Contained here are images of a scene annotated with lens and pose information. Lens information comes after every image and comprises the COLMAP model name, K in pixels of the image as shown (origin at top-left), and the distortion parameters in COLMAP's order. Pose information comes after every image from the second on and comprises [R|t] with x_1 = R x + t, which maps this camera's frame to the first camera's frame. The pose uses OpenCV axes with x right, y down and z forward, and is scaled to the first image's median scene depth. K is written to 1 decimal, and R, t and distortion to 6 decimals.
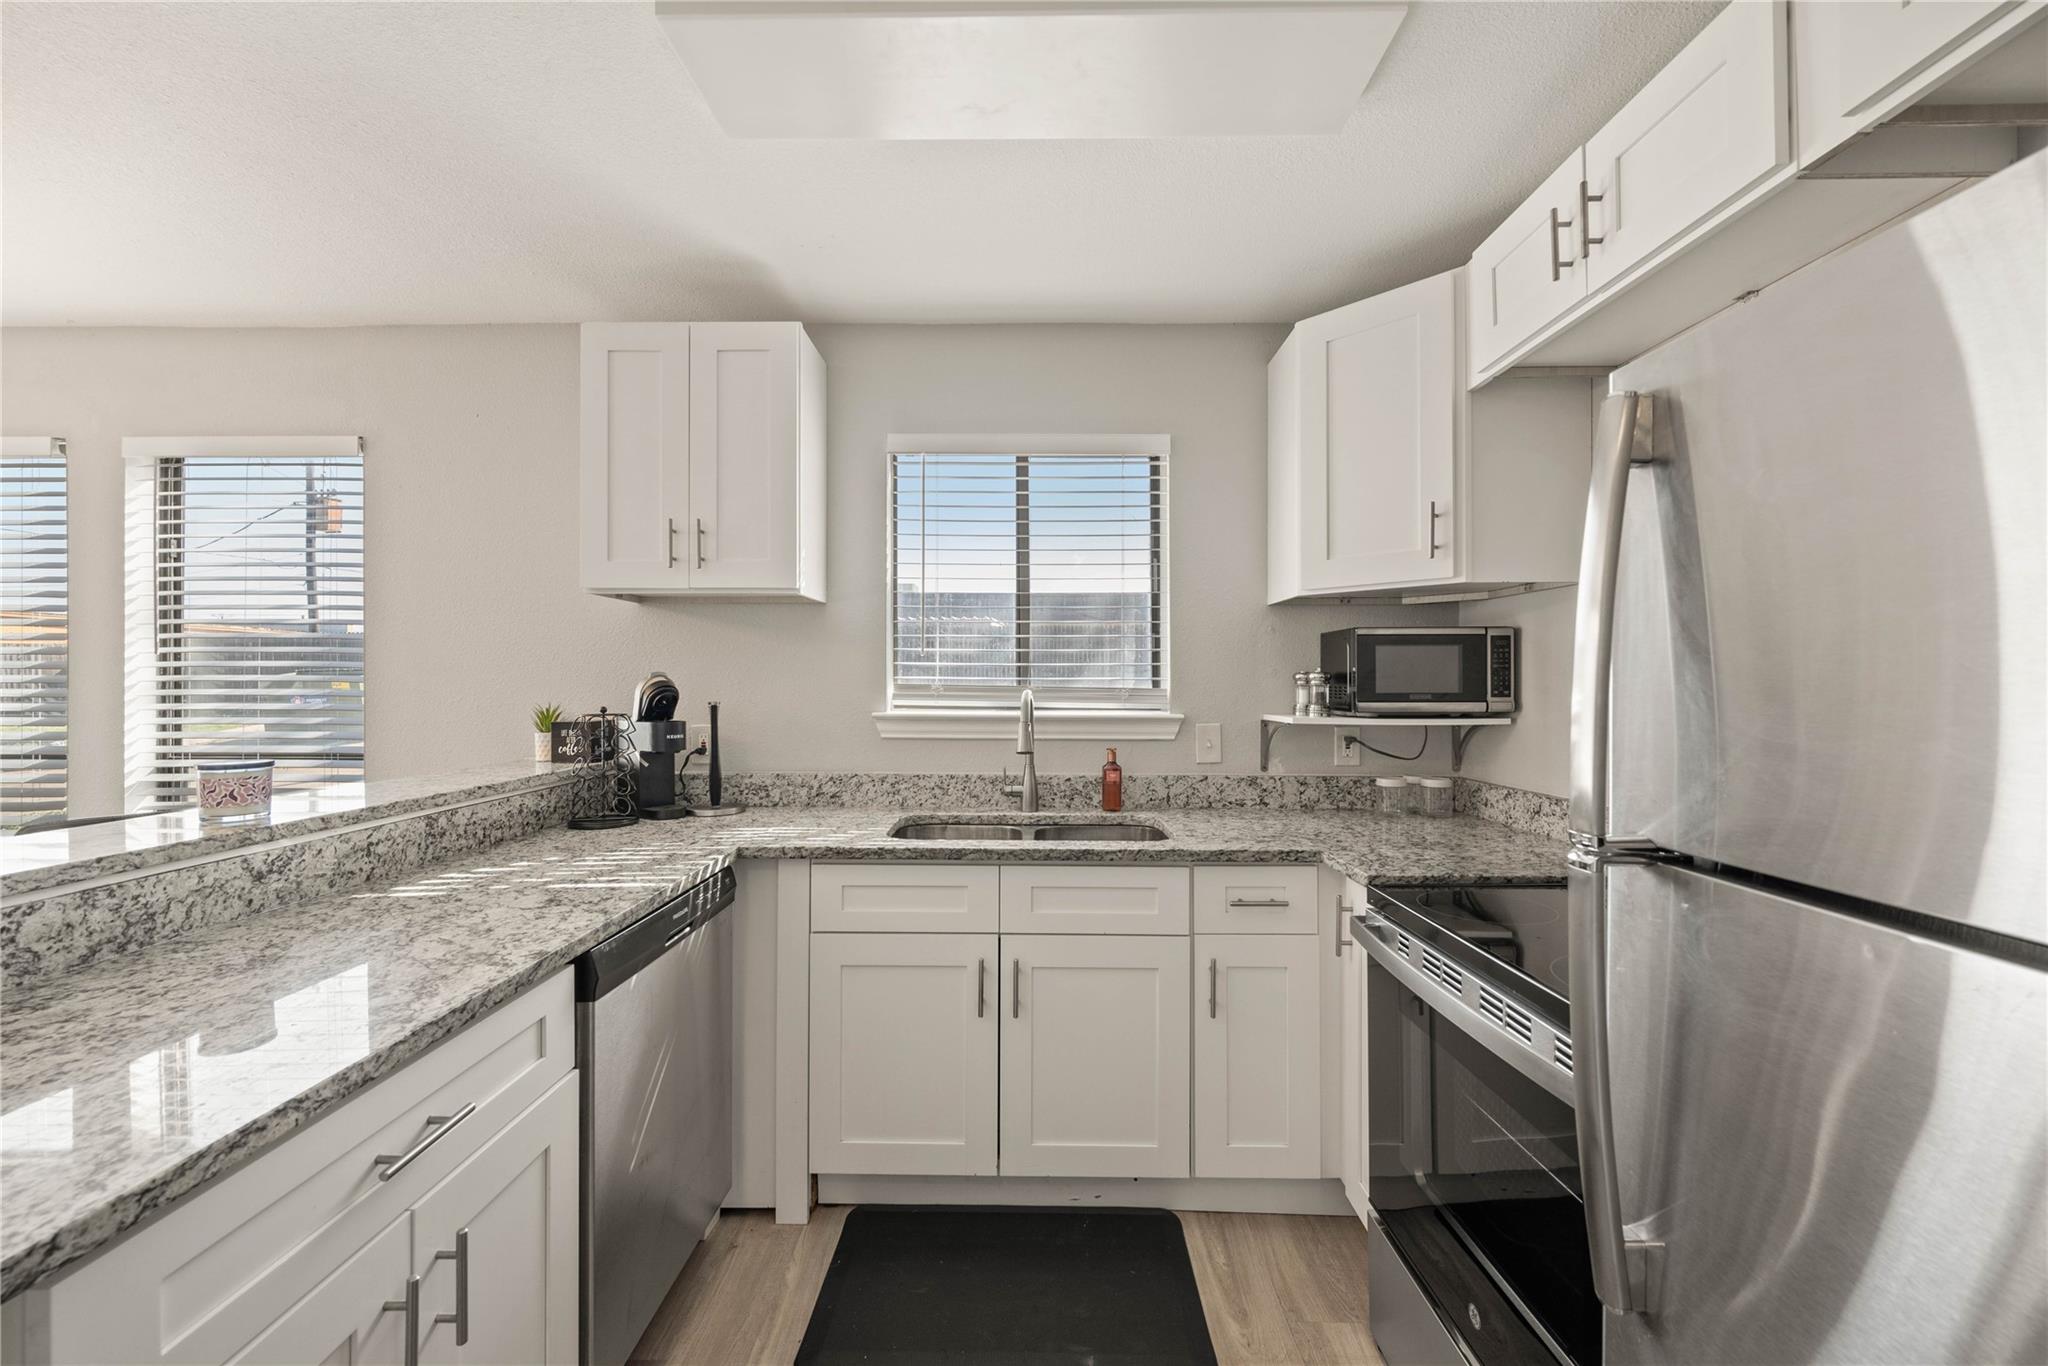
lens RADIAL K [[952.7, 0, 1022.5], [0, 952.7, 695.7], [0, 0, 1]] dist [-0.001771, -0.000154]
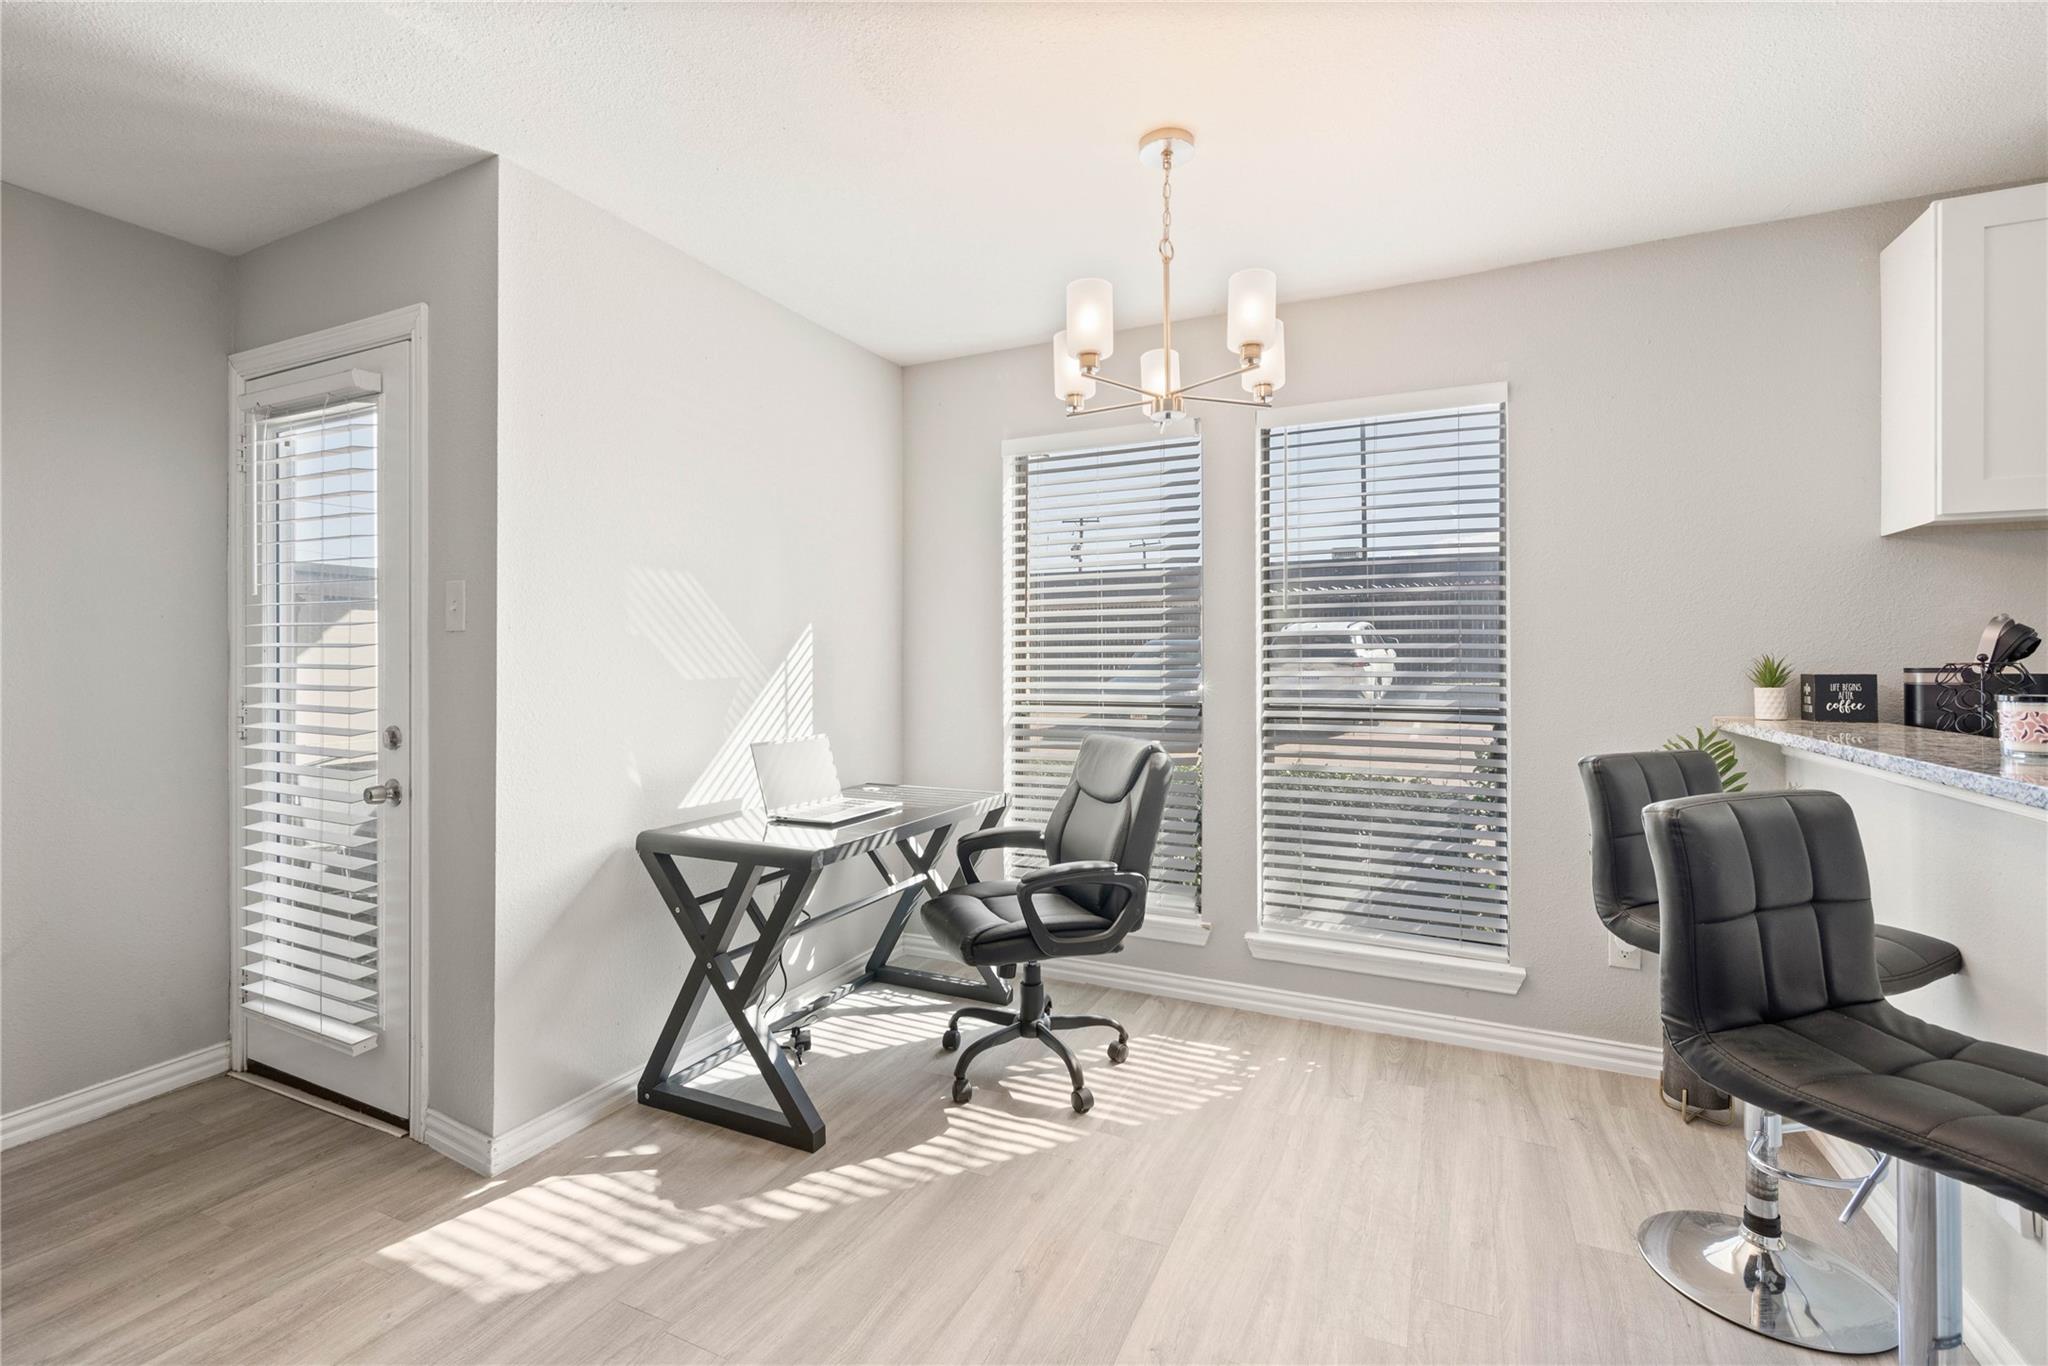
lens RADIAL K [[878.8, 0, 1028.3], [0, 878.8, 667.1], [0, 0, 1]] dist [-0.019660, -0.000270]
pose [[0.908661, -0.000572, -0.417535, -0.682762], [0.007336, 0.999867, 0.014596, 0.003014], [0.417471, -0.016326, 0.908543, -0.019475]]
